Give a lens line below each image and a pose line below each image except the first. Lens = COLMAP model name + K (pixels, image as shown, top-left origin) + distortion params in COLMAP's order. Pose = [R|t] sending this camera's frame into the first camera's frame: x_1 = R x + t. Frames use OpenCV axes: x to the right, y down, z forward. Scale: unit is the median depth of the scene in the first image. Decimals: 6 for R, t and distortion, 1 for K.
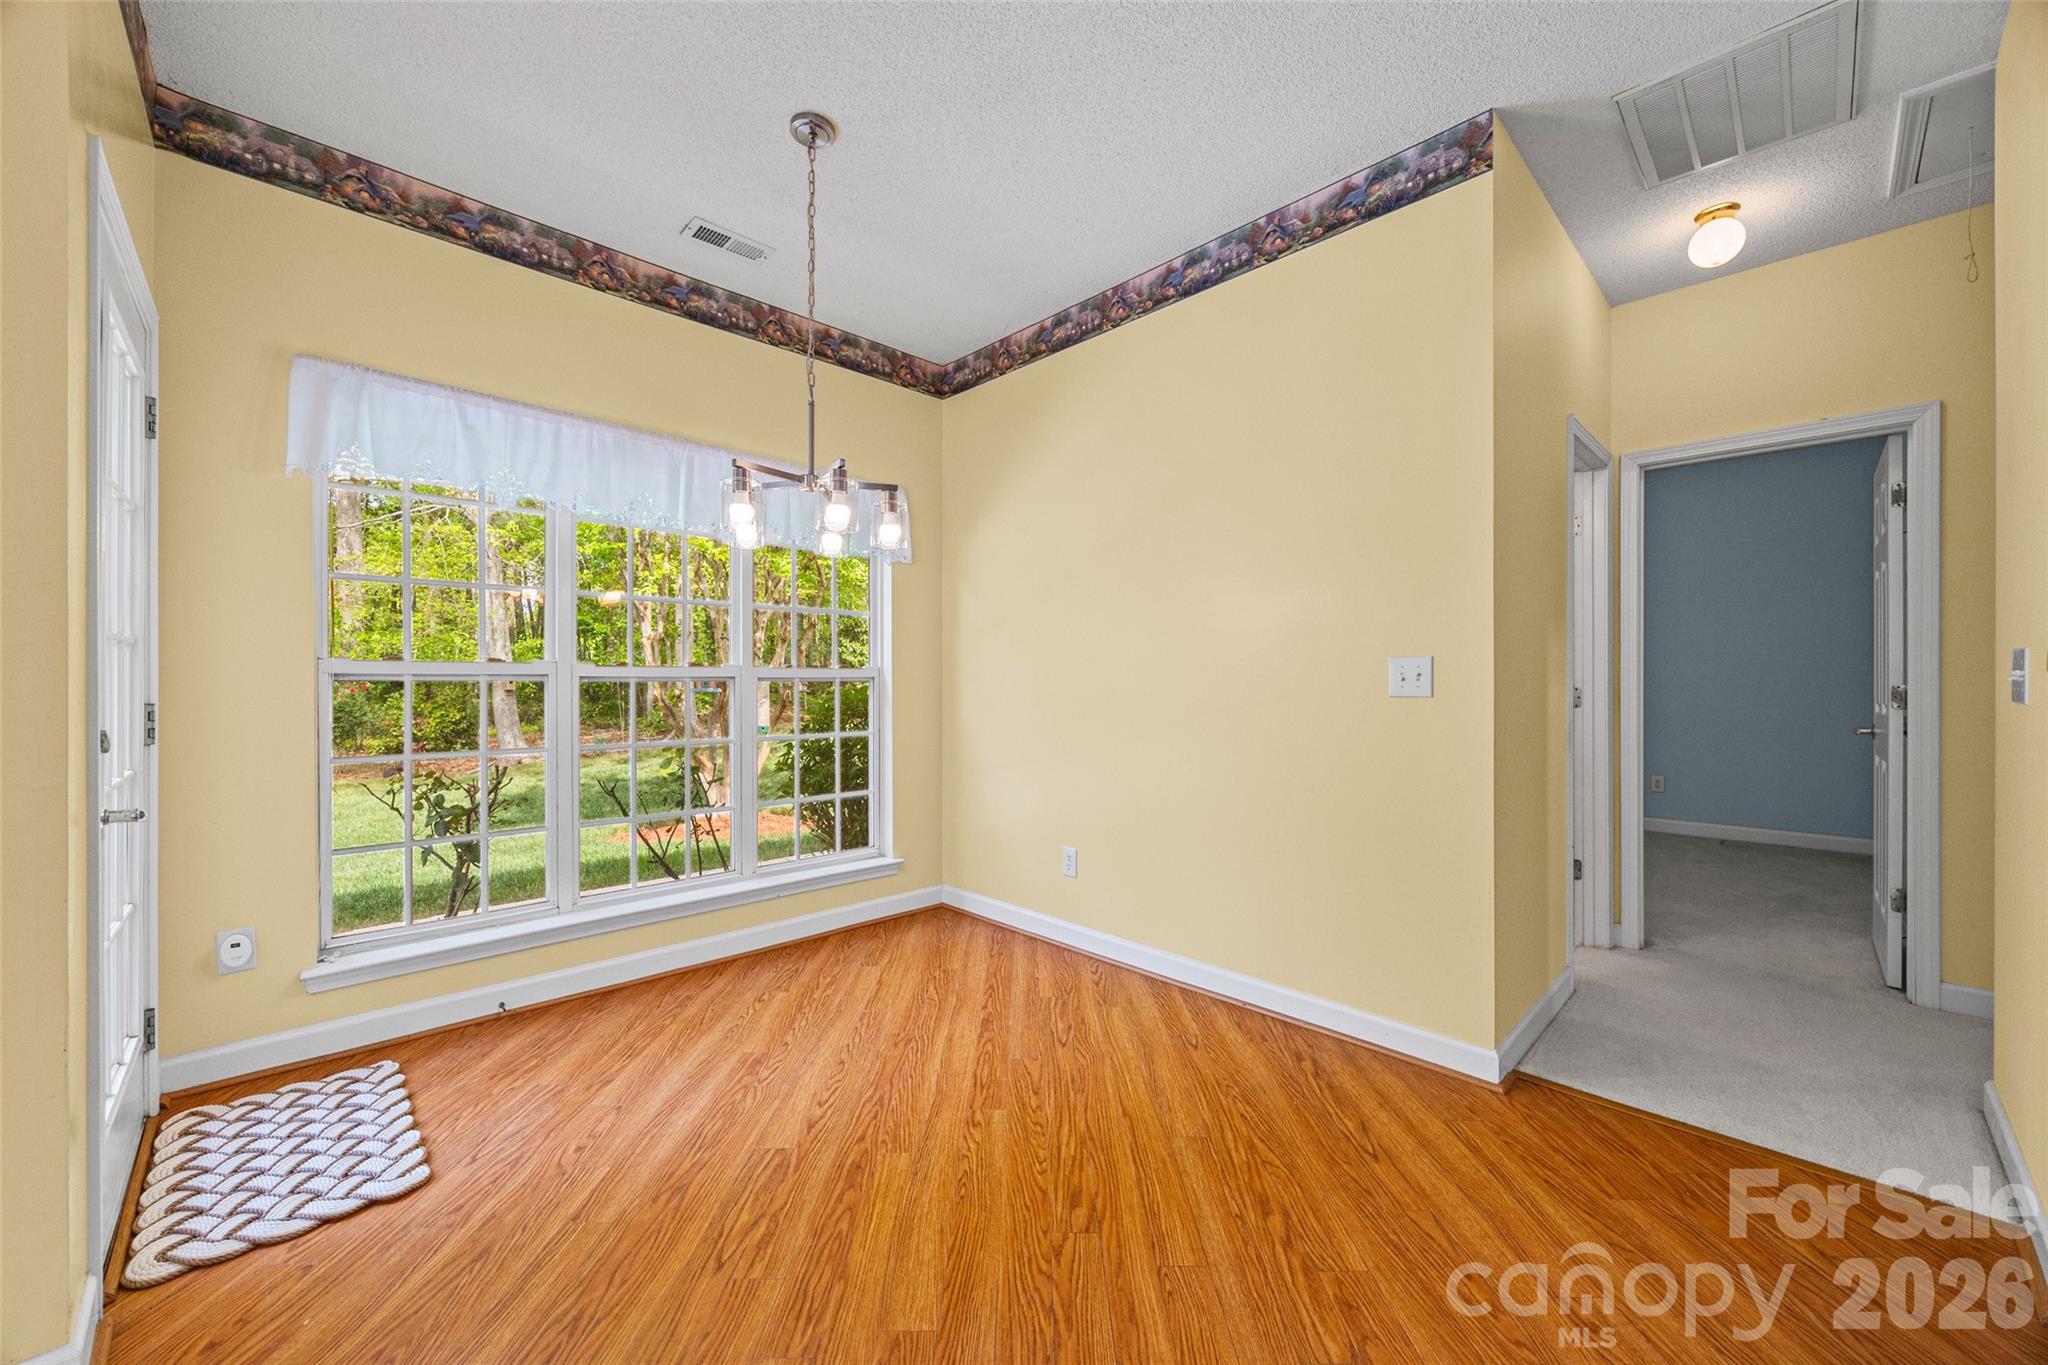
lens RADIAL K [[785.1, 0, 1035.1], [0, 785.1, 684.7], [0, 0, 1]] dist [-0.000233, 0.000343]
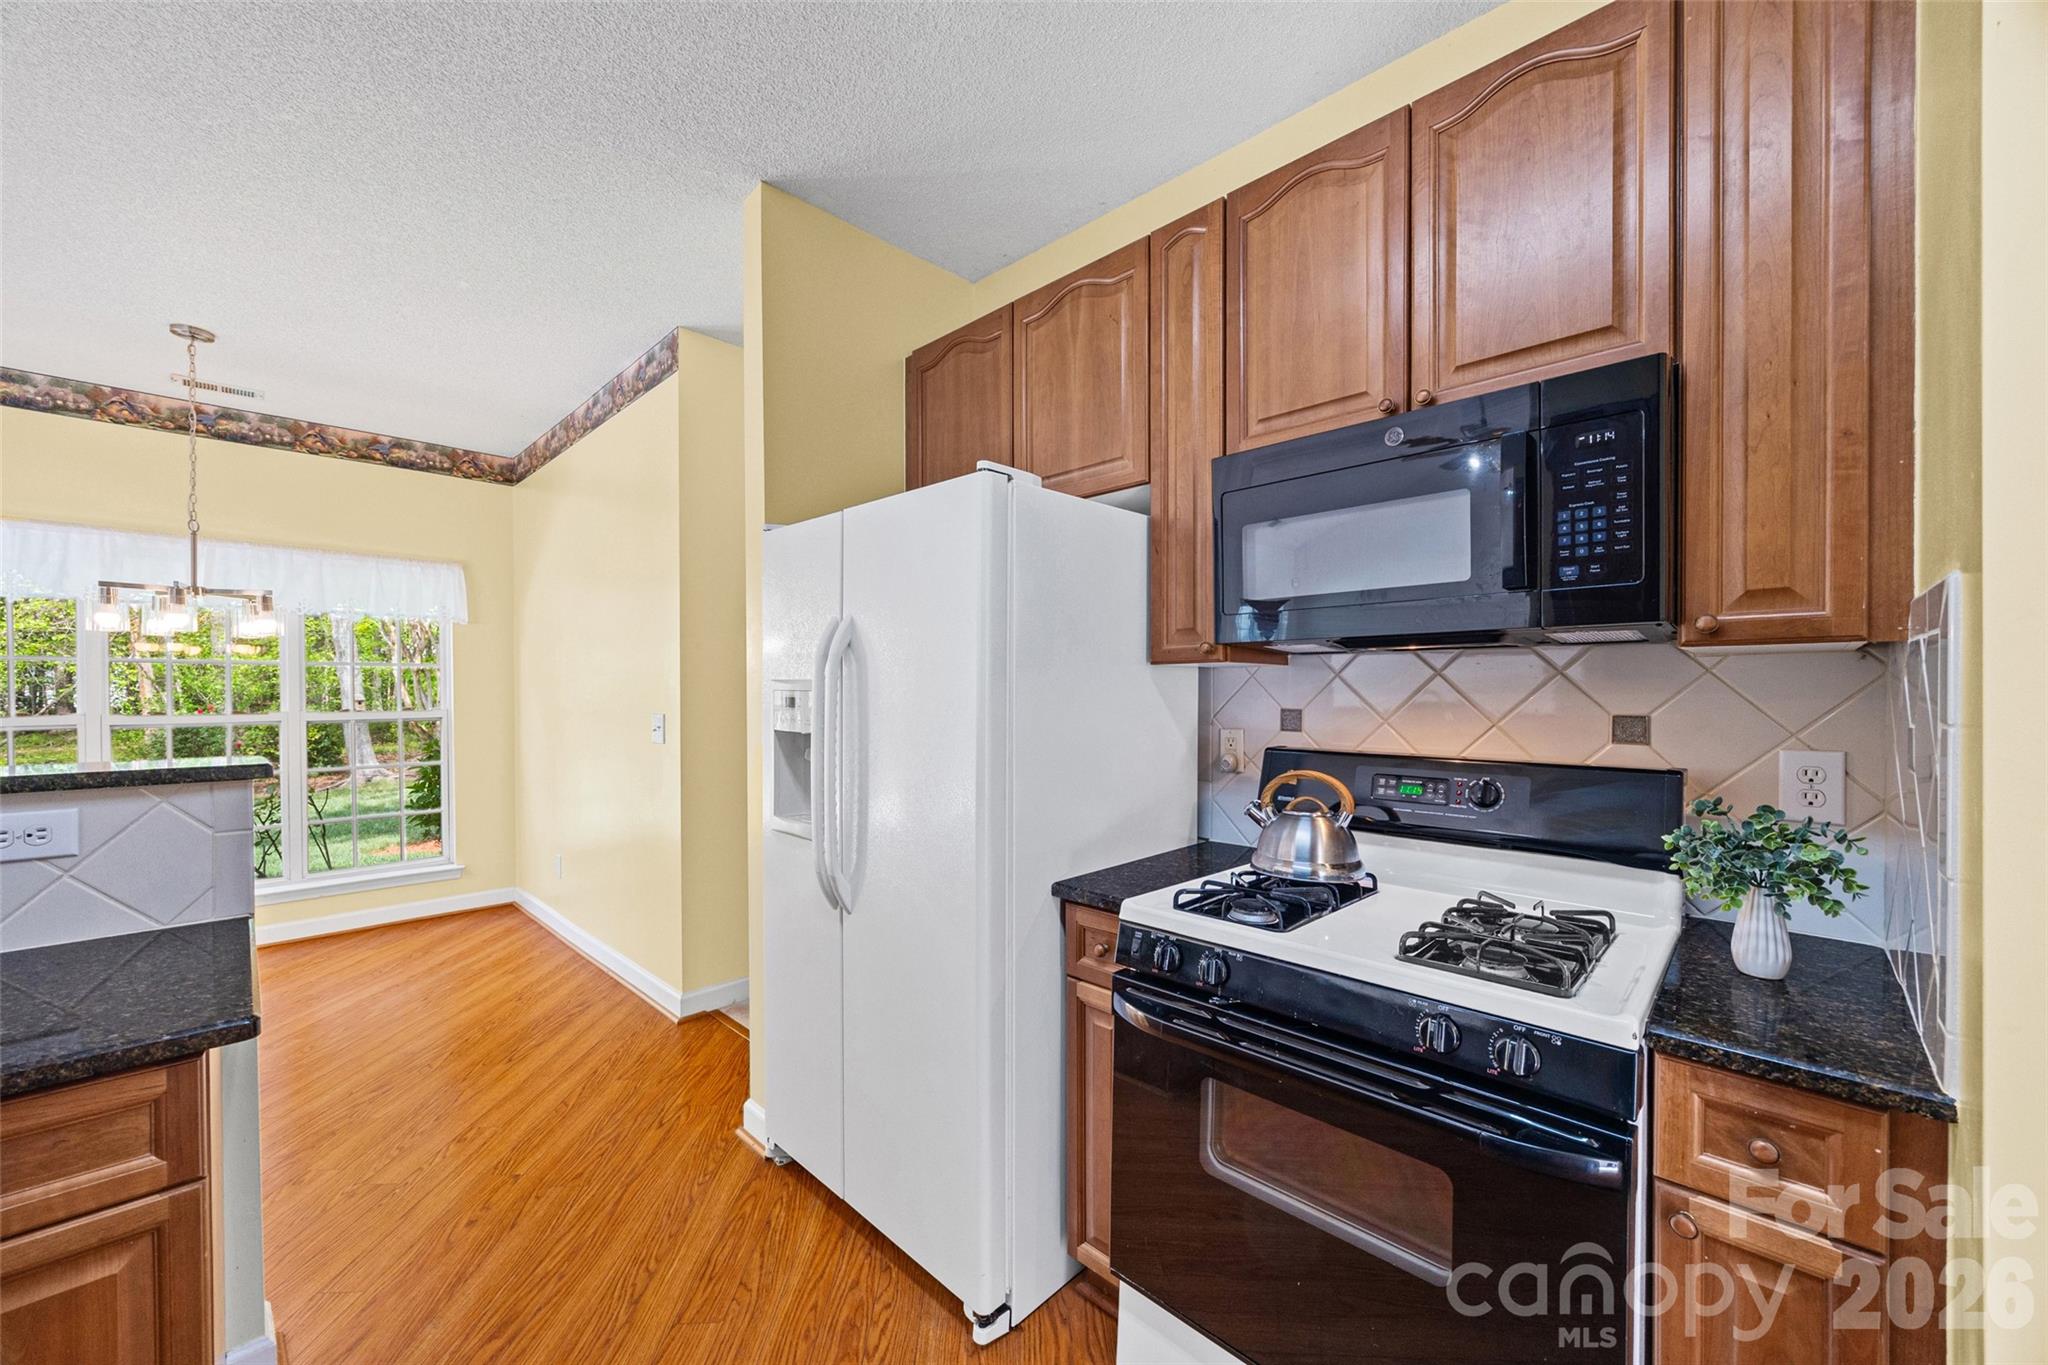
lens RADIAL K [[785.1, 0, 1023.4], [0, 785.1, 696.6], [0, 0, 1]] dist [-0.000233, 0.000343]
pose [[0.999449, -0.003160, 0.033029, 0.814157], [0.003018, 0.999986, 0.004348, -0.054483], [-0.033042, -0.004246, 0.999445, -0.307650]]
